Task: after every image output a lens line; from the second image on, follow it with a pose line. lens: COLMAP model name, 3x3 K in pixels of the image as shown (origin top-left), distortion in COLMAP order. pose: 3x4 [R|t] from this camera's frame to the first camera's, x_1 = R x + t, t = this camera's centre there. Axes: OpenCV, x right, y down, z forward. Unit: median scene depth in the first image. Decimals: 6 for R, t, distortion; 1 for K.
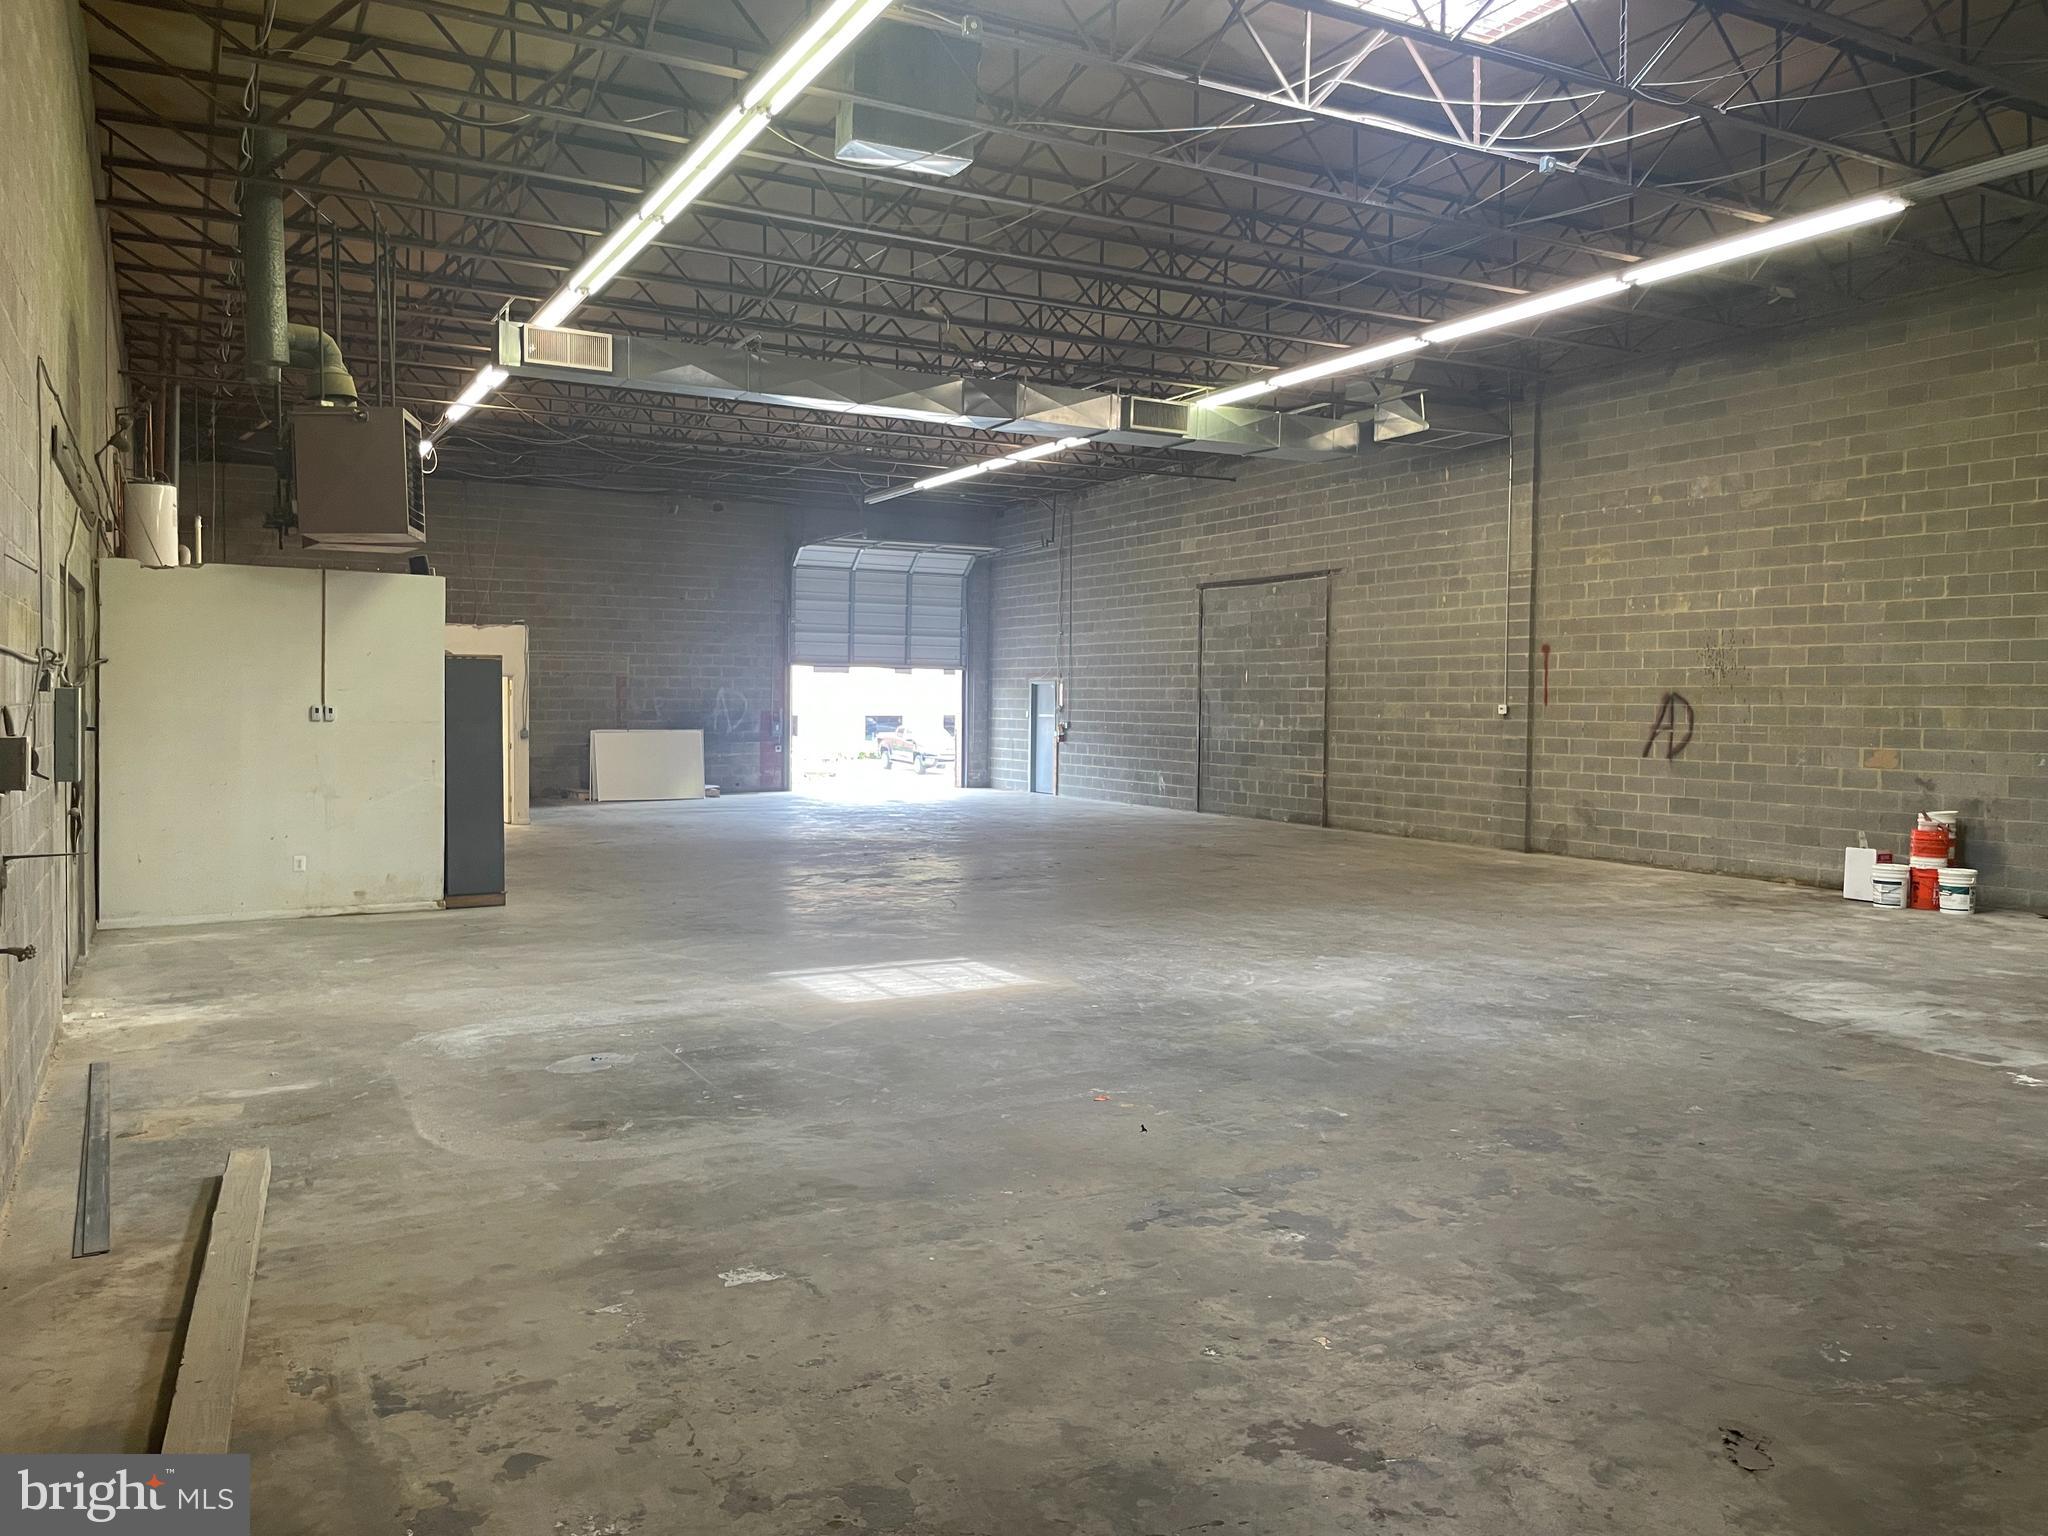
lens RADIAL K [[1556.0, 0, 1046.5], [0, 1556.0, 746.7], [0, 0, 1]] dist [0.089152, -0.124300]
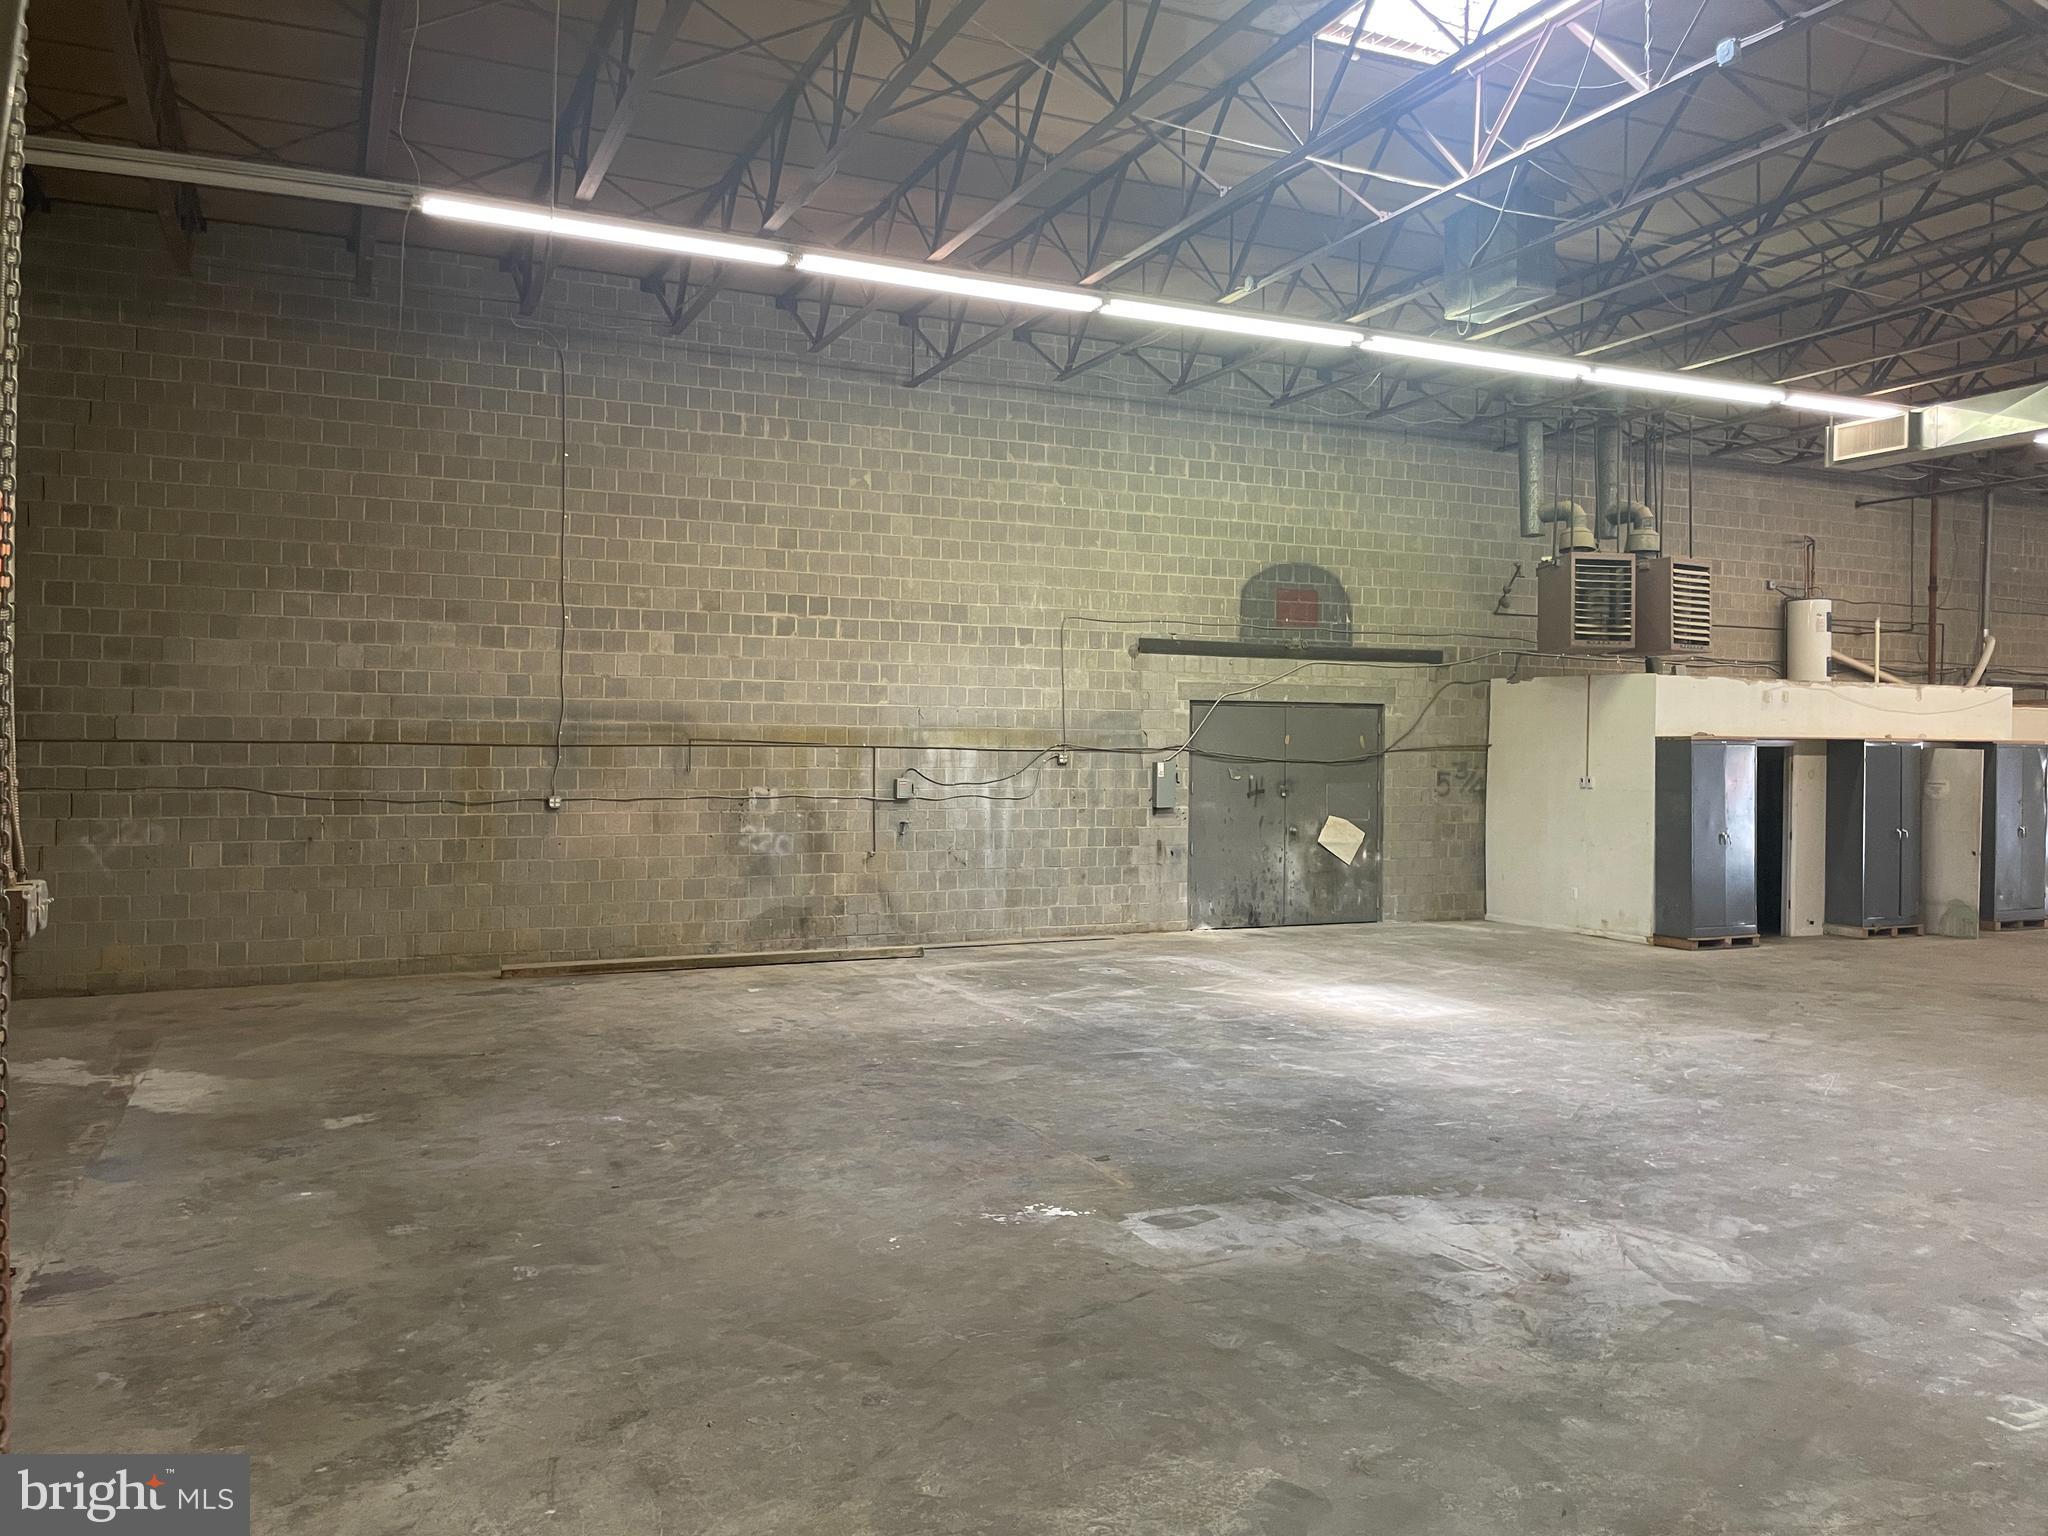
lens RADIAL K [[1556.0, 0, 1051.4], [0, 1556.0, 748.4], [0, 0, 1]] dist [0.089152, -0.124300]
pose [[-0.064844, -0.007281, -0.997869, 0.744776], [-0.040941, 0.999151, -0.004630, -0.021196], [0.997055, 0.040554, -0.065087, 0.521631]]
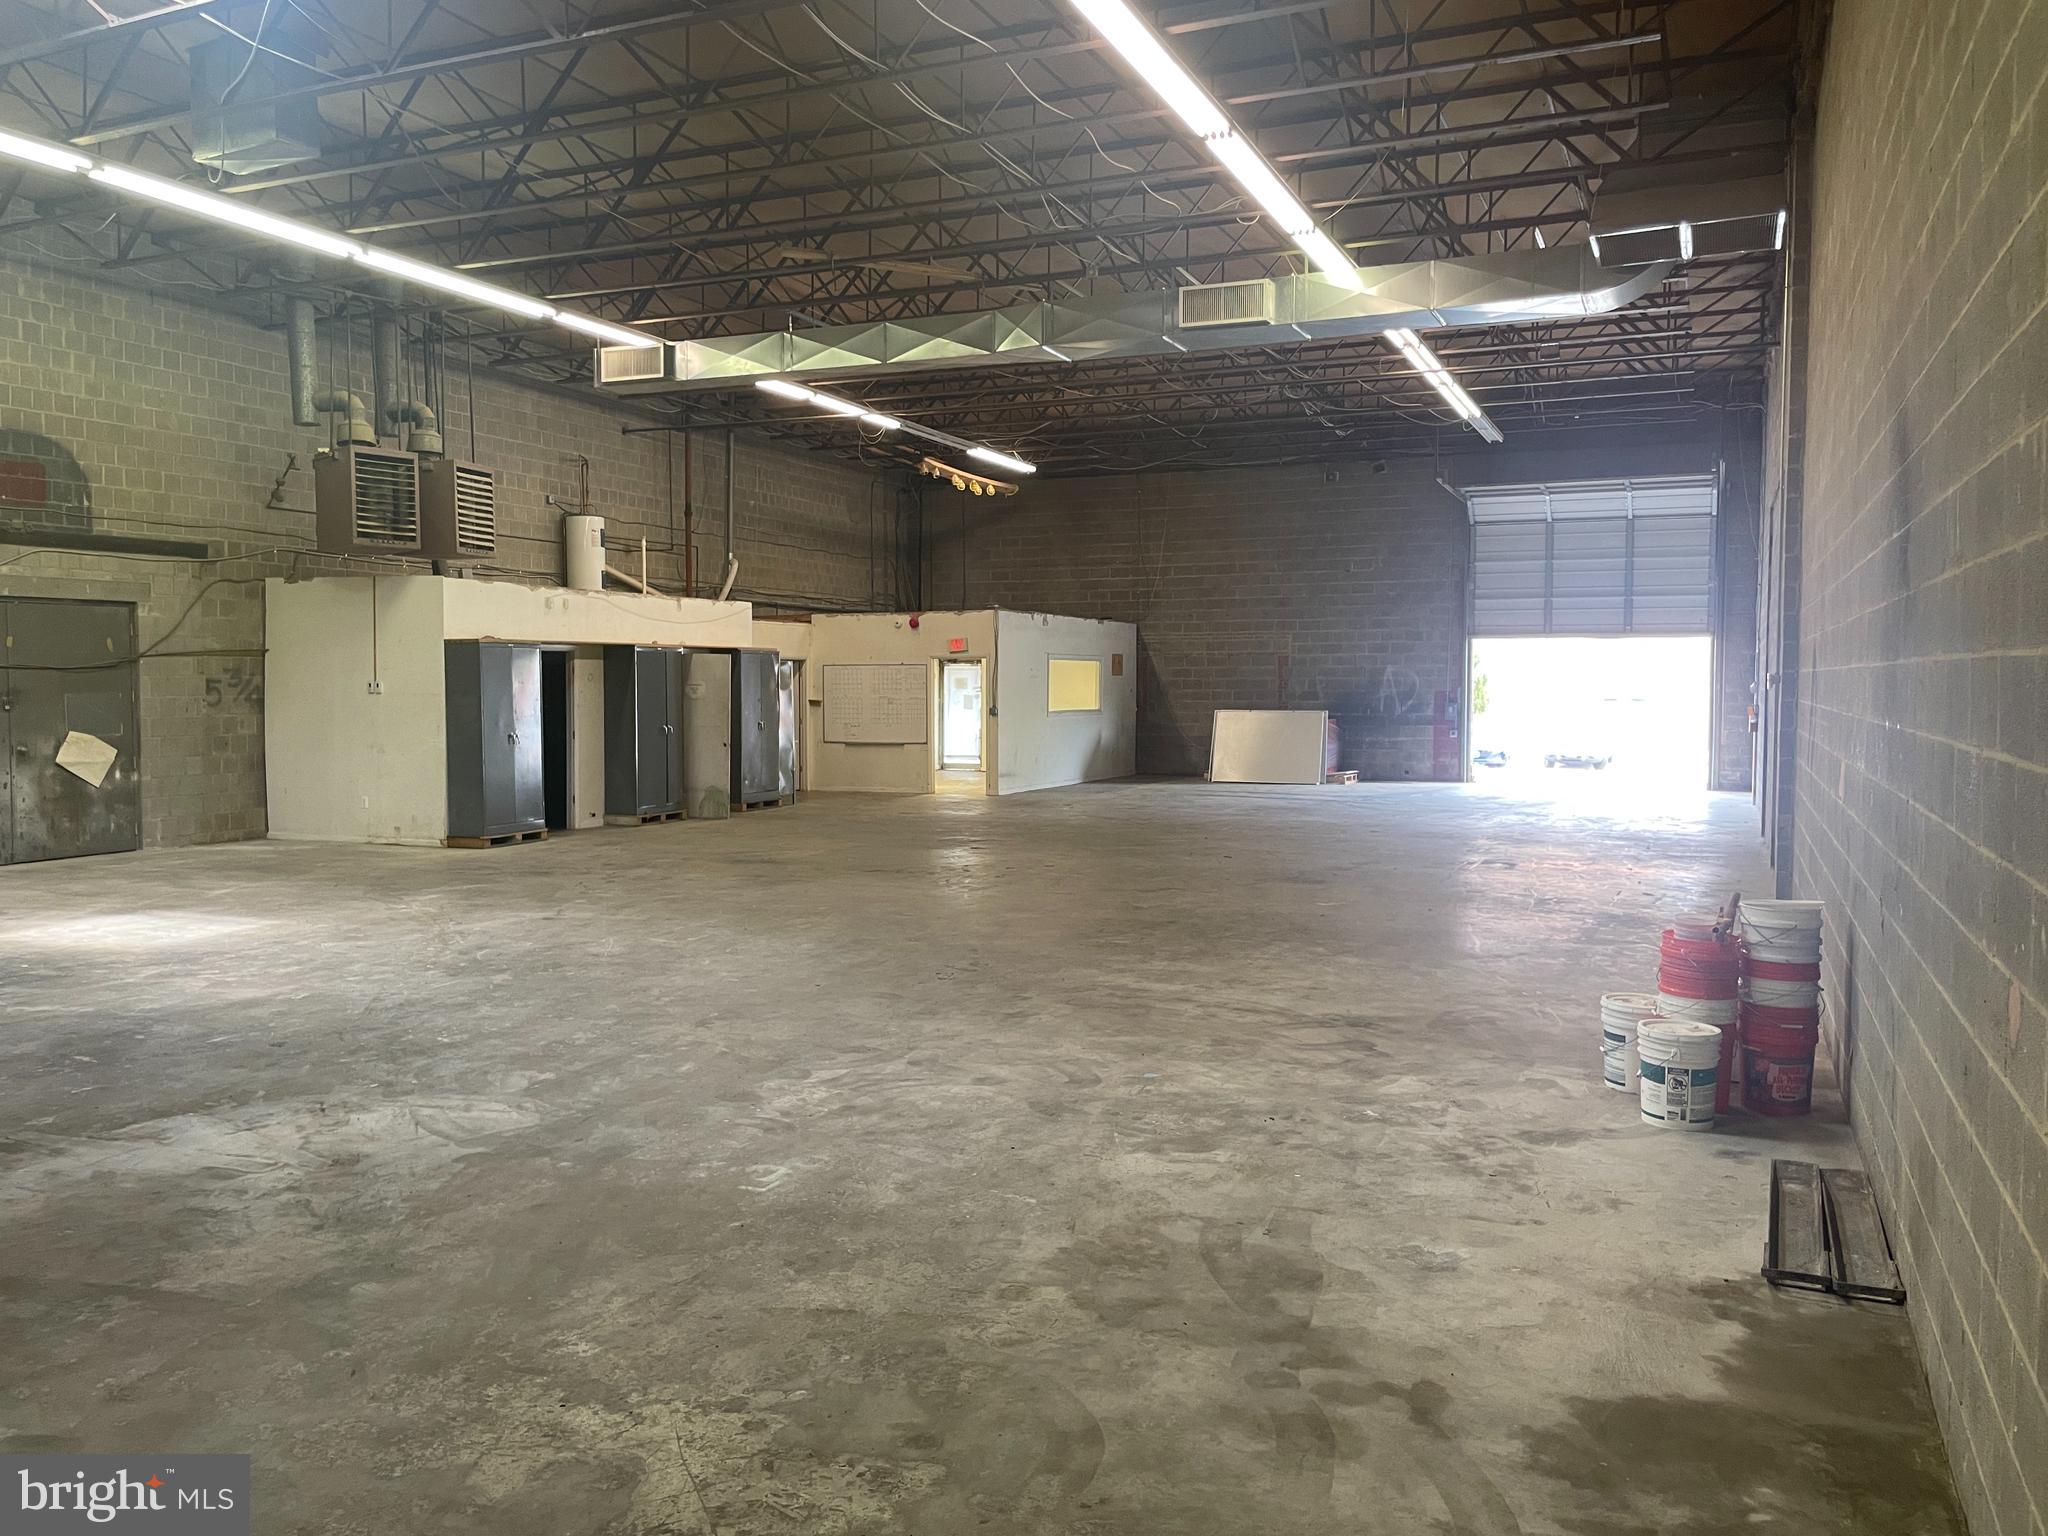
lens RADIAL K [[1556.0, 0, 1025.1], [0, 1556.0, 745.7], [0, 0, 1]] dist [0.089152, -0.124300]
pose [[0.607635, 0.025925, -0.793794, 0.741011], [-0.019578, 0.999652, 0.017661, -0.005411], [0.793975, 0.004809, 0.607931, 0.525659]]
